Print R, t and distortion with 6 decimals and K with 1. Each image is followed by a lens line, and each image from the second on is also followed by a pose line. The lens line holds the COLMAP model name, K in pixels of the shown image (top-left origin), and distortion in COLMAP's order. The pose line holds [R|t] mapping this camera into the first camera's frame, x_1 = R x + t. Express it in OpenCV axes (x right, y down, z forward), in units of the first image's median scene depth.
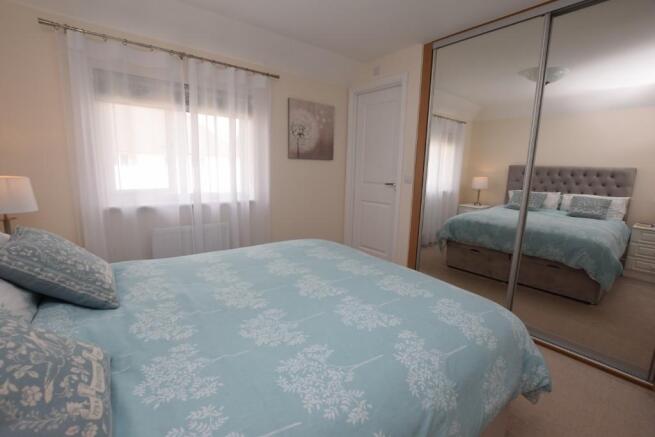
lens RADIAL K [[298.1, 0, 328.1], [0, 298.1, 208.2], [0, 0, 1]] dist [-0.083084, -0.000131]
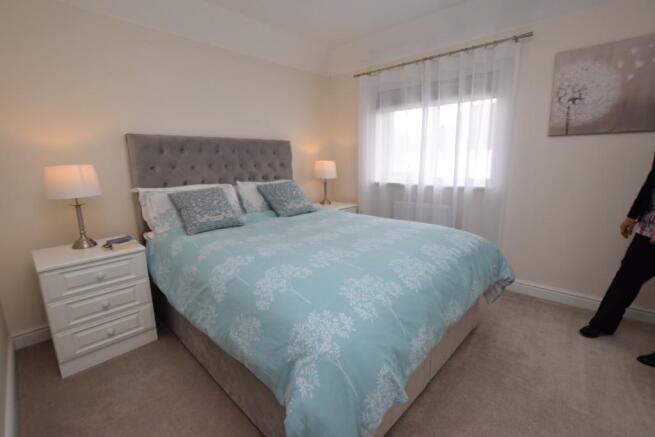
lens RADIAL K [[286.2, 0, 327.5], [0, 286.2, 218.5], [0, 0, 1]] dist [-0.036179, 0.000037]
pose [[0.093489, 0.165243, -0.981812, 0.705500], [-0.106037, 0.982175, 0.155207, -0.017157], [0.989958, 0.089598, 0.109345, 0.497351]]
